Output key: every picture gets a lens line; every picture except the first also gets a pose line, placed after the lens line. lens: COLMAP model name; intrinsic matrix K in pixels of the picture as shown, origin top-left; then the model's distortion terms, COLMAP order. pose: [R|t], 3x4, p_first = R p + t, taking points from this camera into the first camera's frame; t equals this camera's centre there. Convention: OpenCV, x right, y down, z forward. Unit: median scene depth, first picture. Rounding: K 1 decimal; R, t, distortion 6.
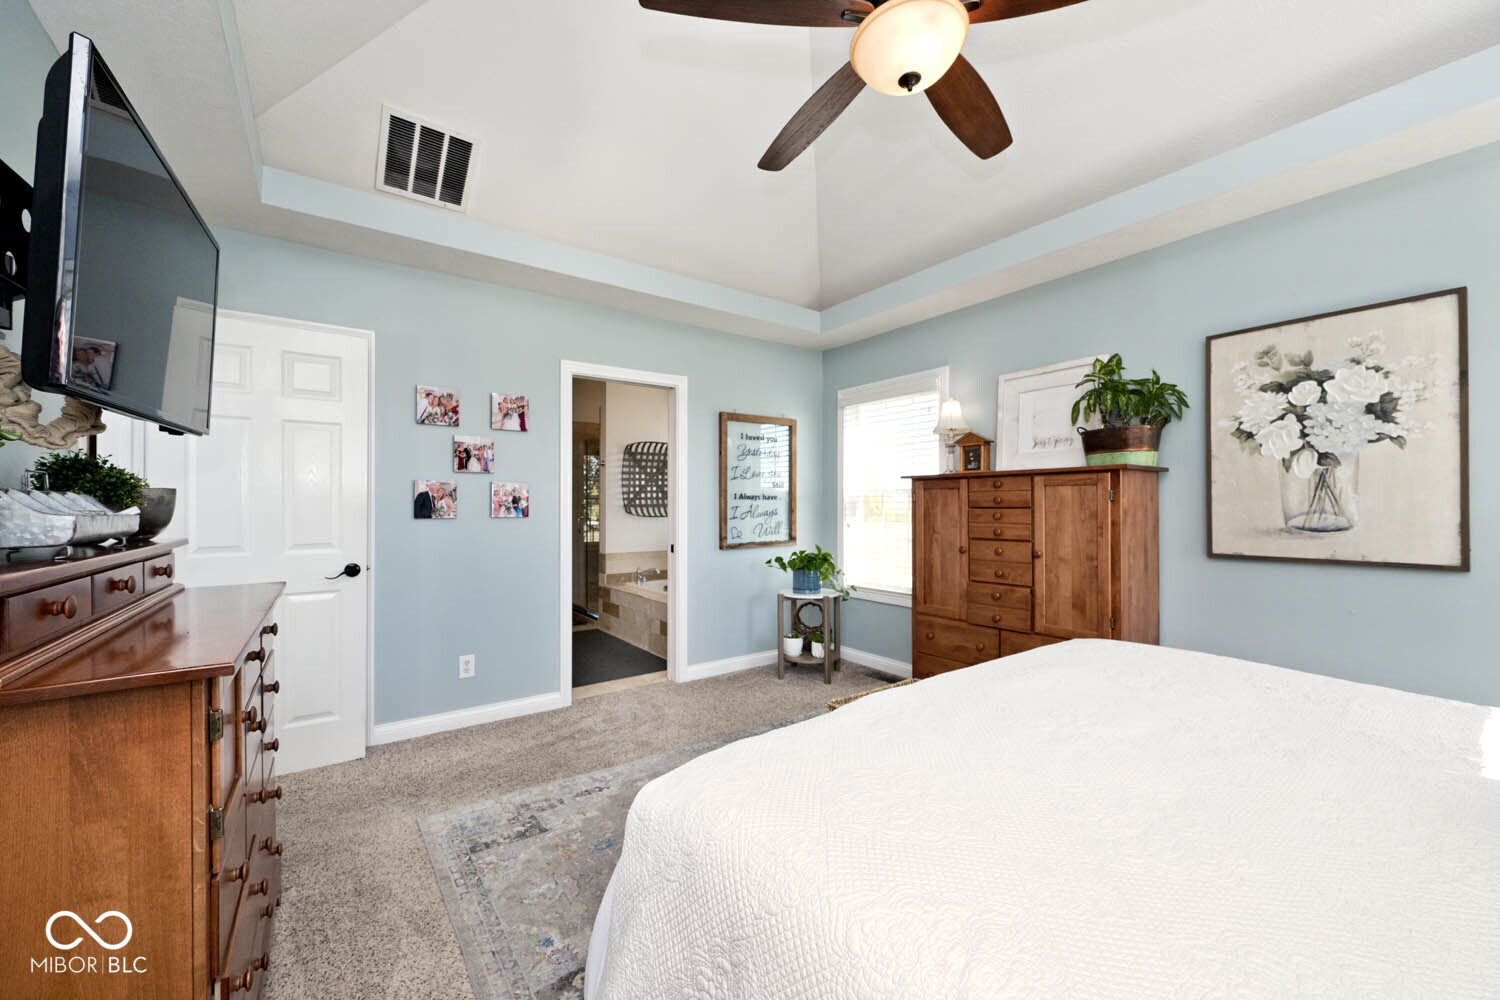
lens RADIAL K [[584.4, 0, 755.5], [0, 584.4, 505.4], [0, 0, 1]] dist [-0.001867, -0.000576]
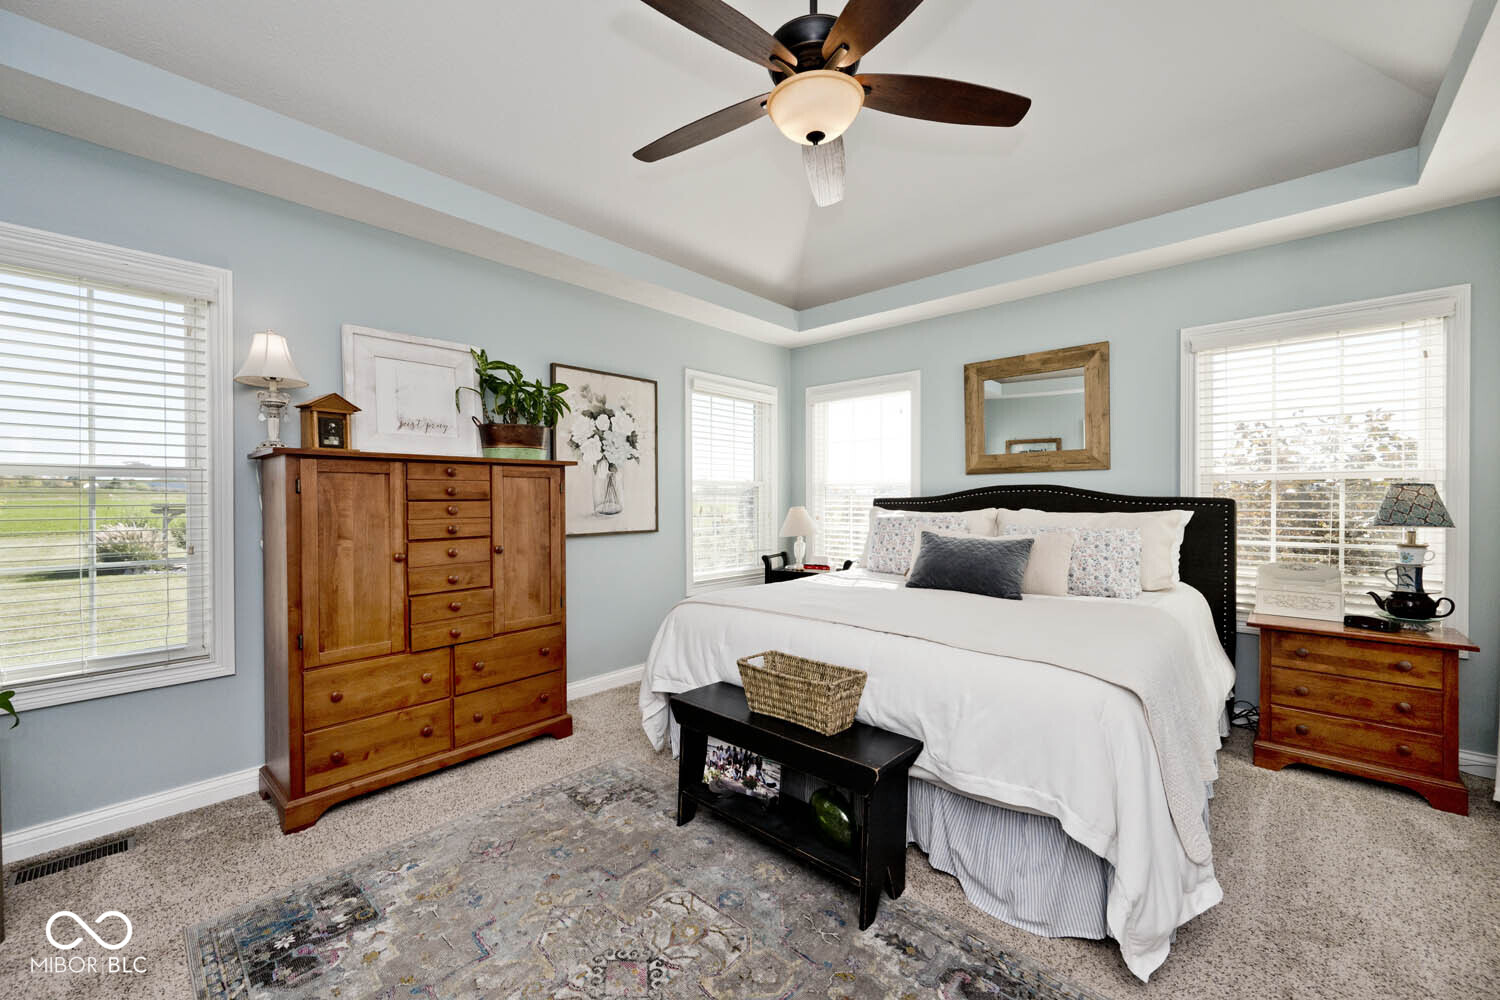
lens RADIAL K [[584.4, 0, 755.9], [0, 584.4, 494.5], [0, 0, 1]] dist [-0.001867, -0.000576]
pose [[-0.201820, 0.004301, 0.979413, -0.578552], [-0.000043, 0.999990, -0.004401, -0.000640], [-0.979423, -0.000930, -0.201818, 0.880315]]
